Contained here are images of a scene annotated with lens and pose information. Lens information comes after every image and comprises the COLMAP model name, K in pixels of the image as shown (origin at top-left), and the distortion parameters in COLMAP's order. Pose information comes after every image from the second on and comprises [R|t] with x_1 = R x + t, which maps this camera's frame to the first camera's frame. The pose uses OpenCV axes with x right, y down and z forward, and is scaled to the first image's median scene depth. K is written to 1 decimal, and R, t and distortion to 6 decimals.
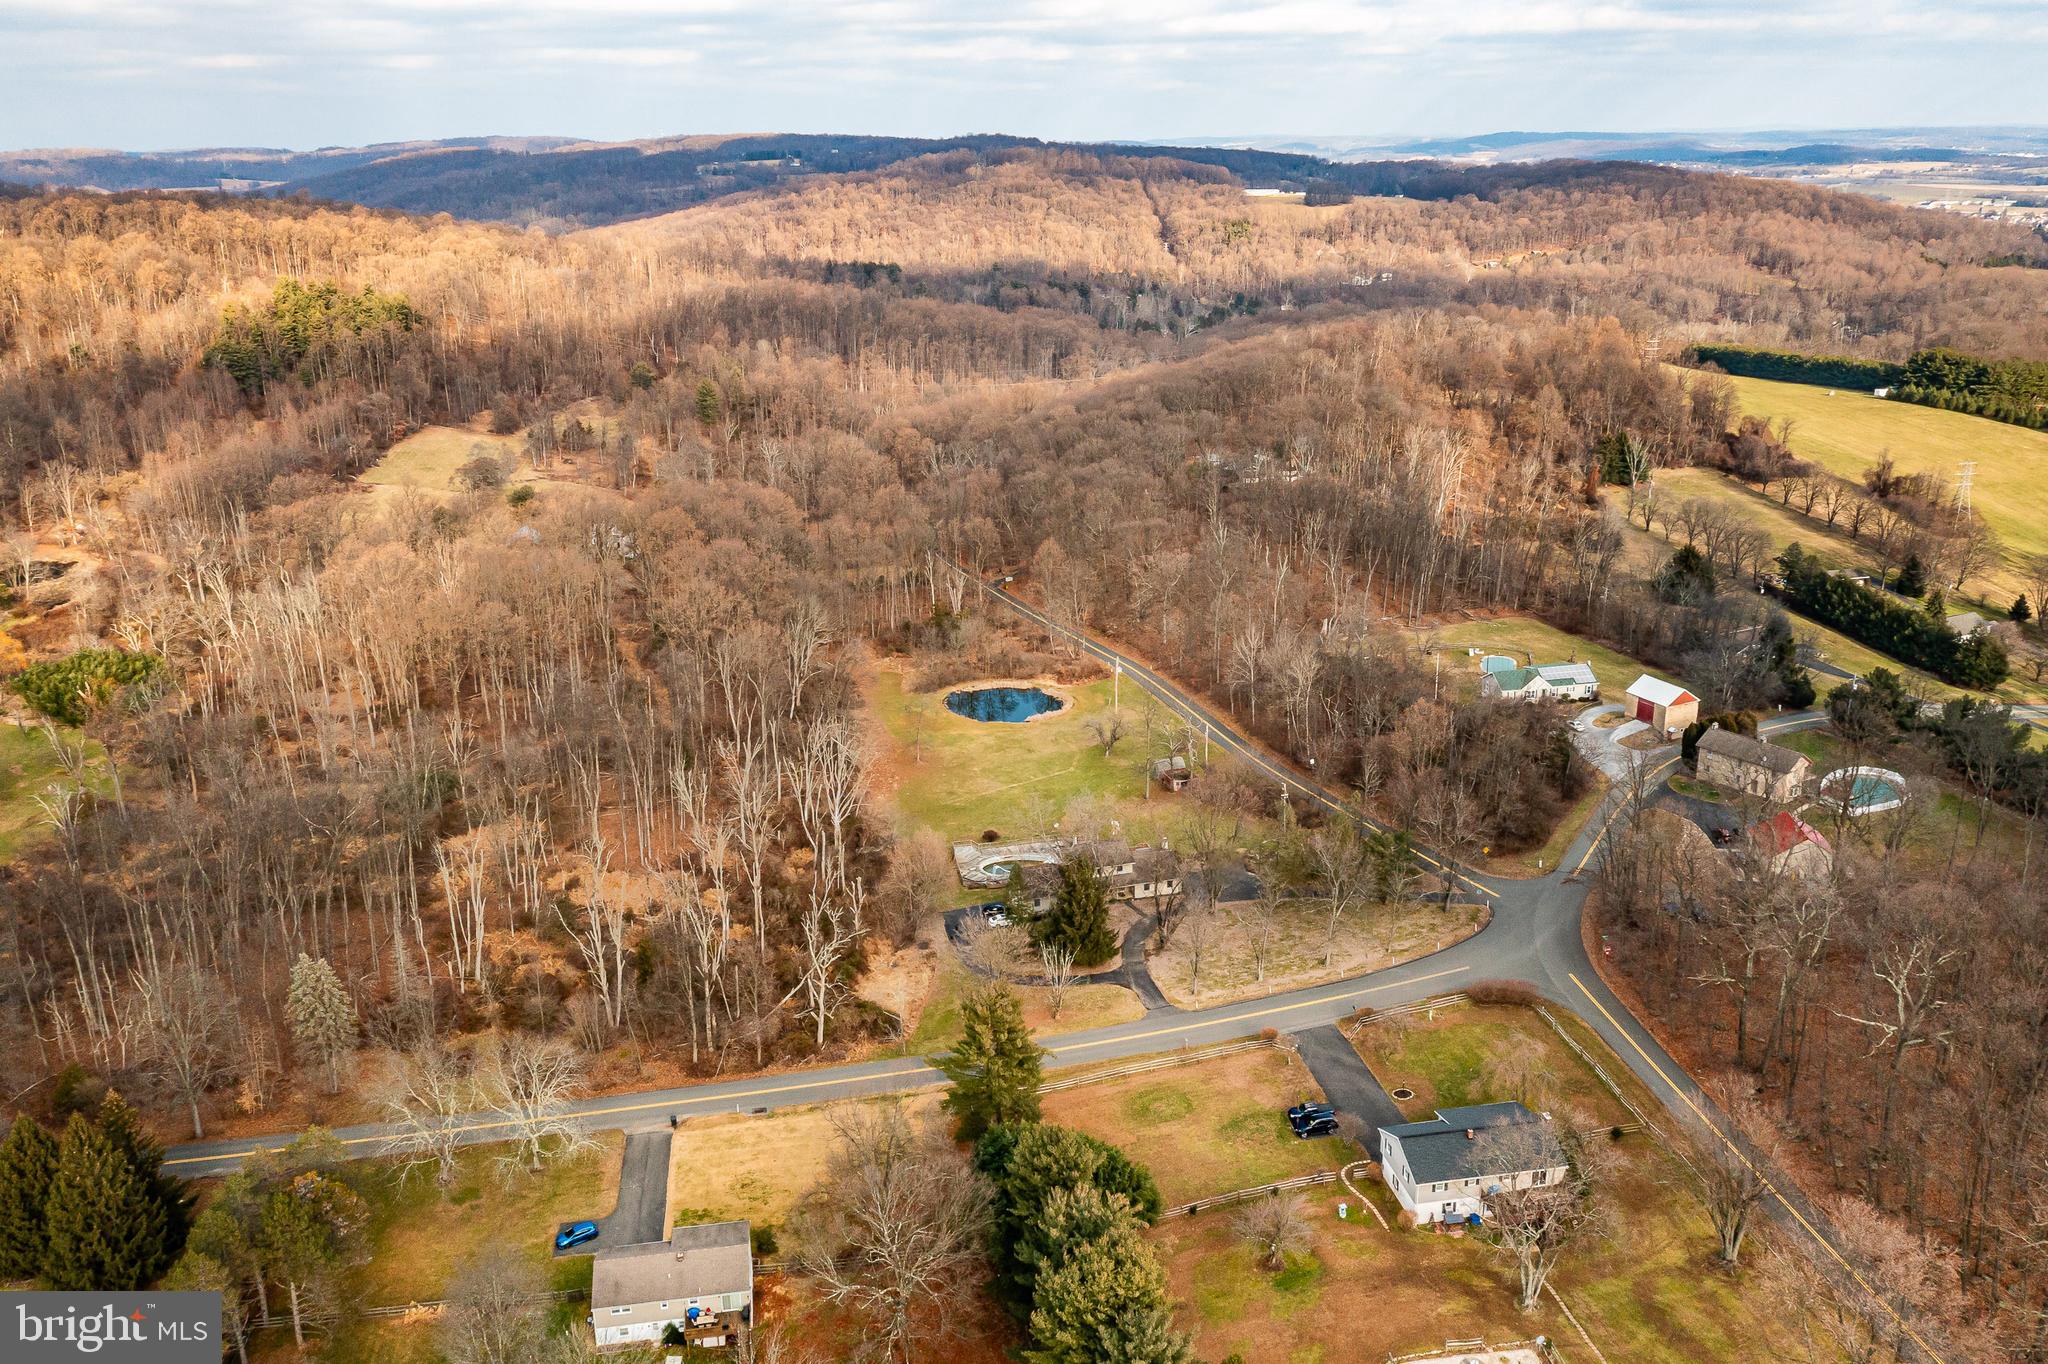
lens RADIAL K [[1629.2, 0, 1021.8], [0, 1629.2, 669.1], [0, 0, 1]] dist [-0.000381, 0.046786]
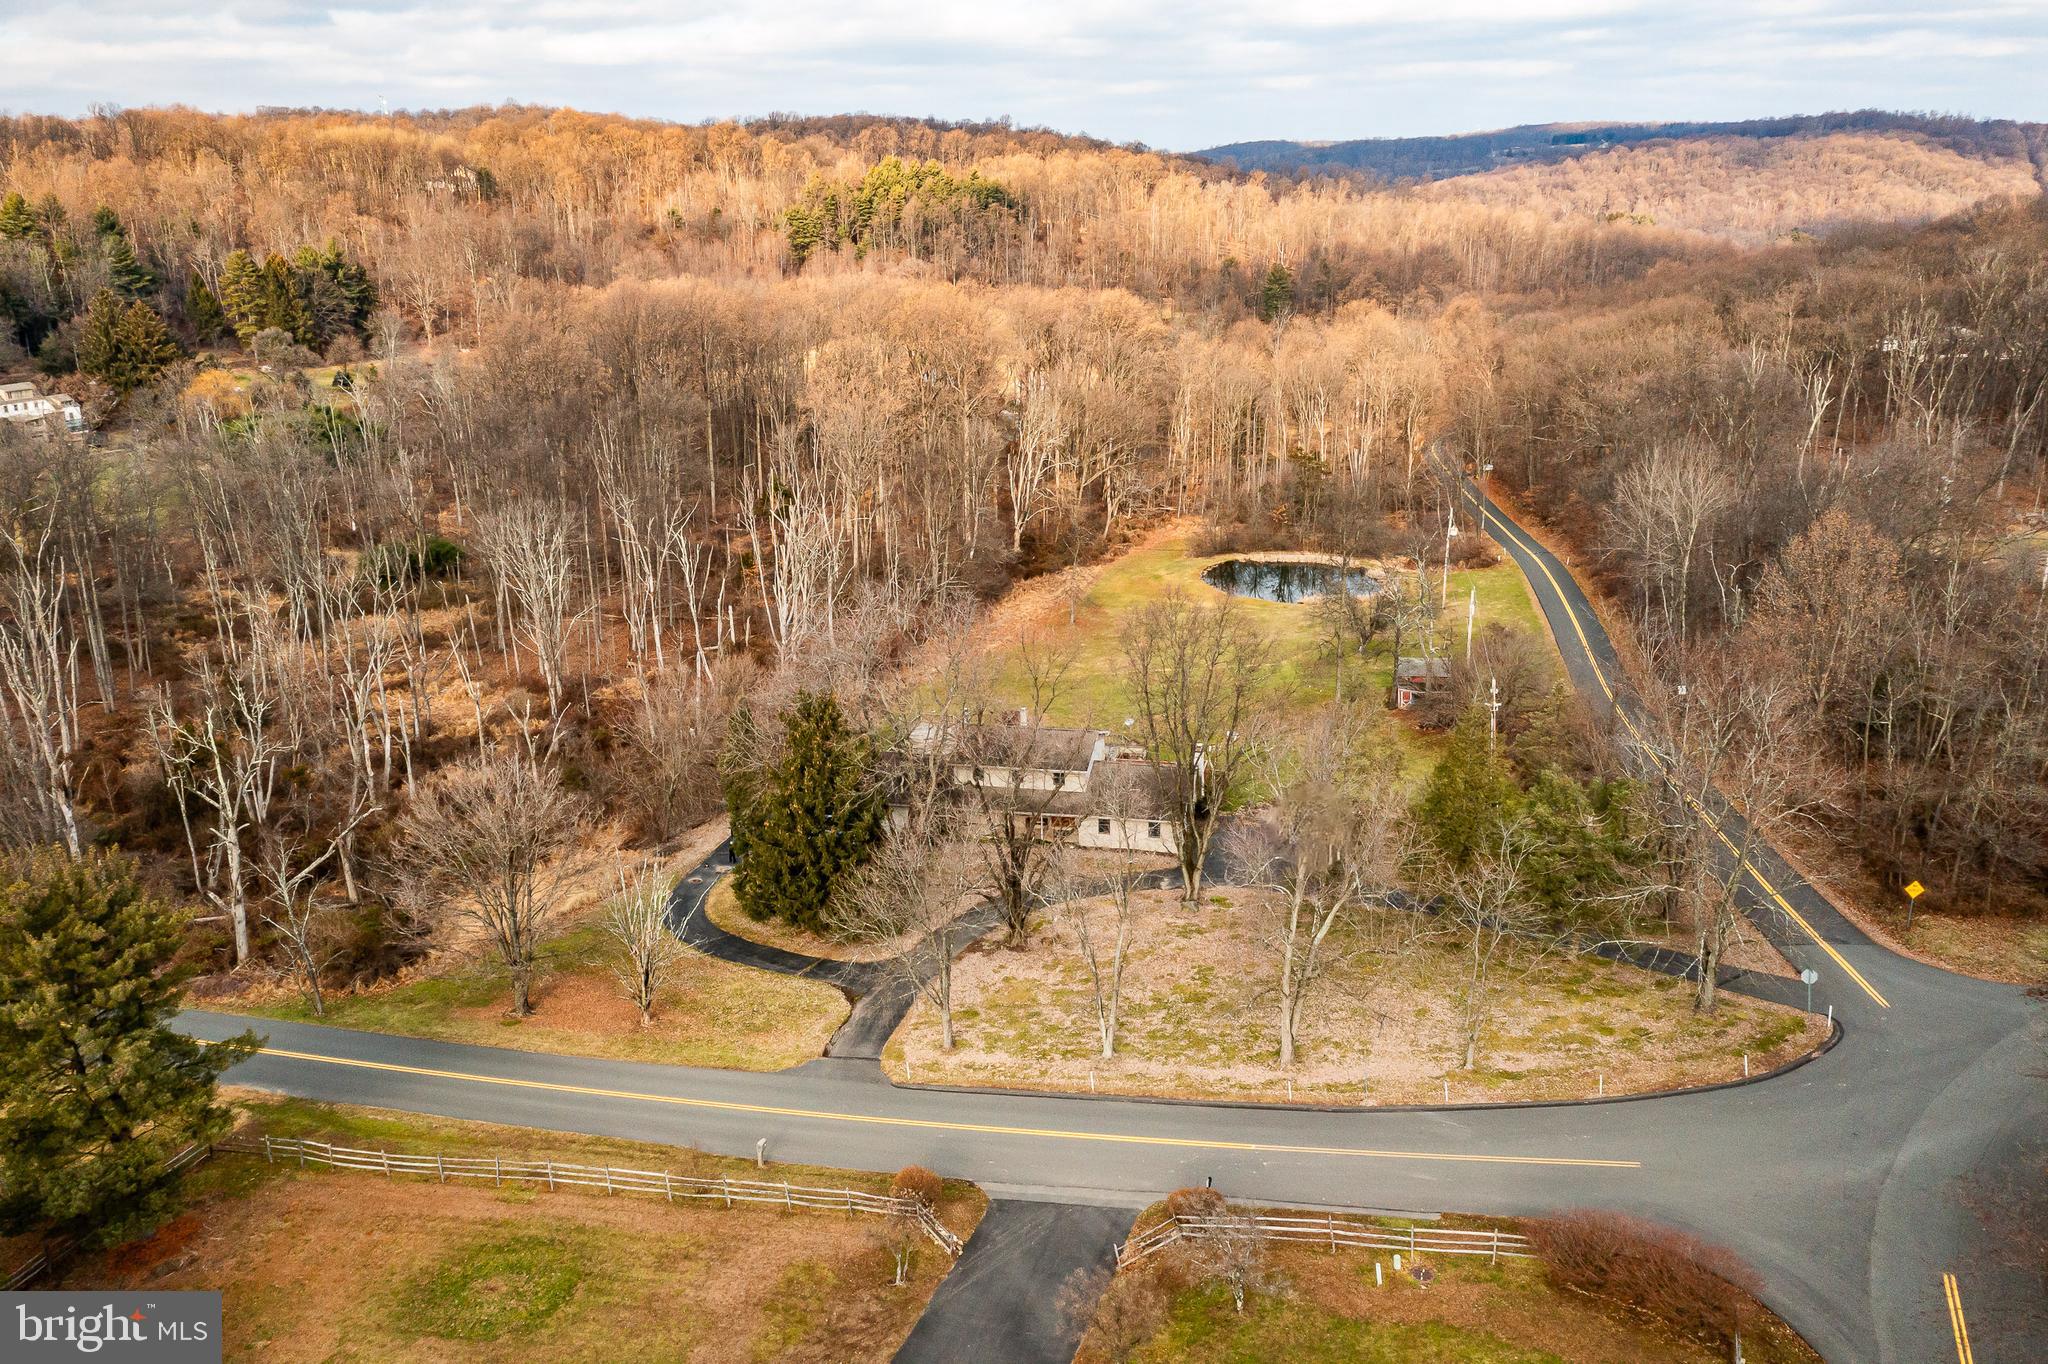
lens RADIAL K [[1619.1, 0, 1024.0], [0, 1619.1, 682.0], [0, 0, 1]] dist [-0.005712, 0.040801]
pose [[0.884057, 0.135999, -0.447154, 0.122743], [-0.136944, 0.990113, 0.030388, 0.036897], [0.446866, 0.034371, 0.893940, 0.260263]]
